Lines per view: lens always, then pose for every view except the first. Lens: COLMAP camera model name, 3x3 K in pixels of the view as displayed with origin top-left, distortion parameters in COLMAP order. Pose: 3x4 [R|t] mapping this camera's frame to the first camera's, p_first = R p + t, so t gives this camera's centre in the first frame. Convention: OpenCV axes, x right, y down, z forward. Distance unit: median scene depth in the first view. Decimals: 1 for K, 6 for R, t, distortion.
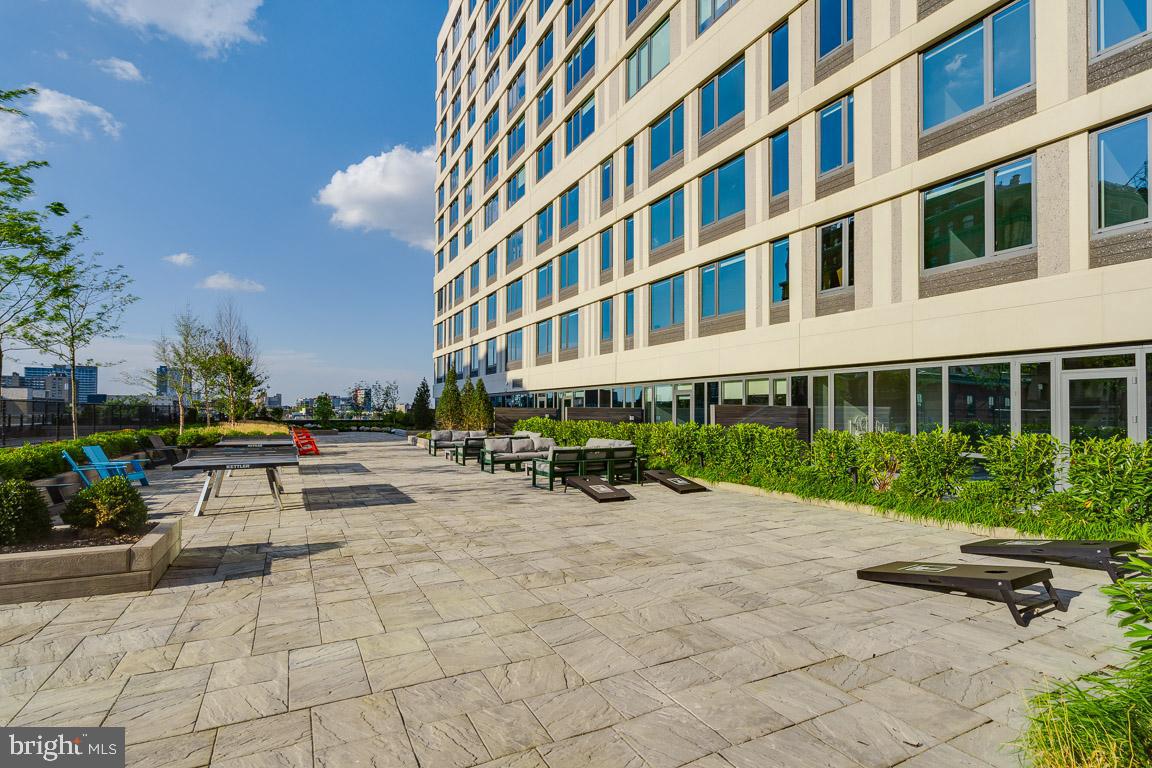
lens RADIAL K [[544.3, 0, 539.0], [0, 544.3, 400.4], [0, 0, 1]] dist [-0.000499, 0.000368]
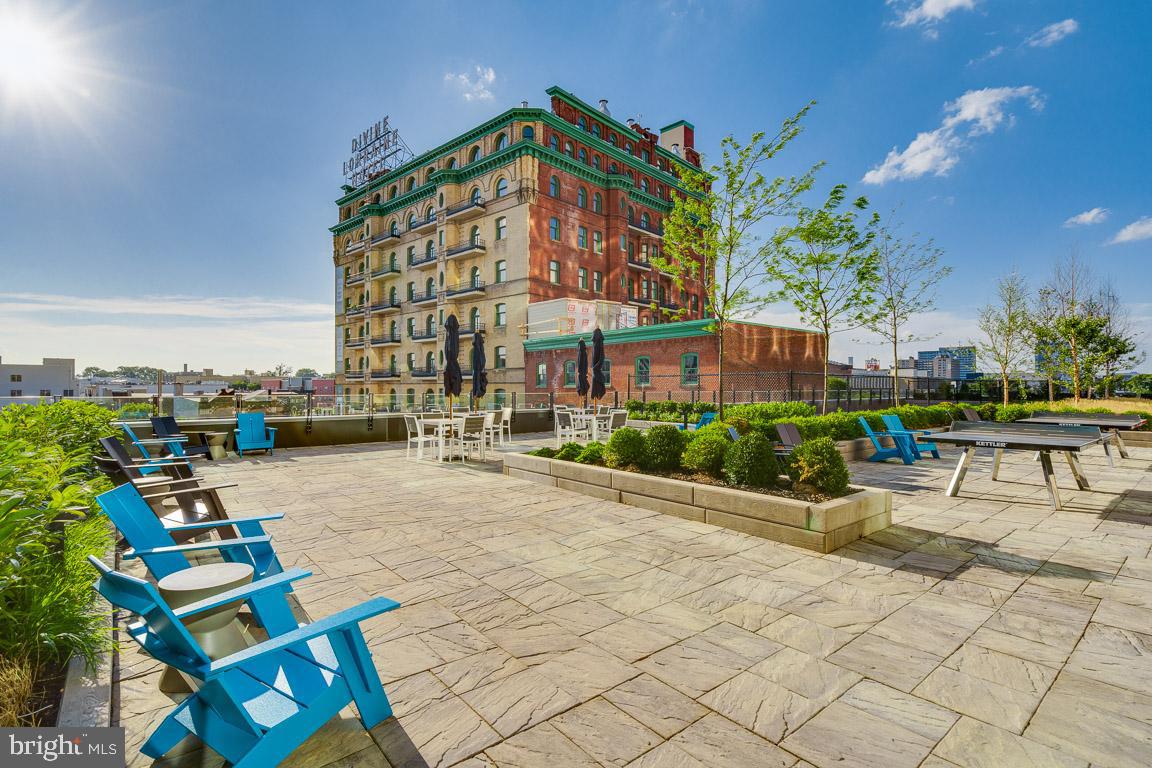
lens RADIAL K [[545.2, 0, 576.0], [0, 545.2, 384.0], [0, 0, 1]] dist [-0.001105, -0.000094]
pose [[0.263432, -0.008115, -0.964644, 0.116436], [0.019509, 0.999805, -0.003083, 0.035496], [0.964481, -0.018007, 0.263539, 0.303134]]
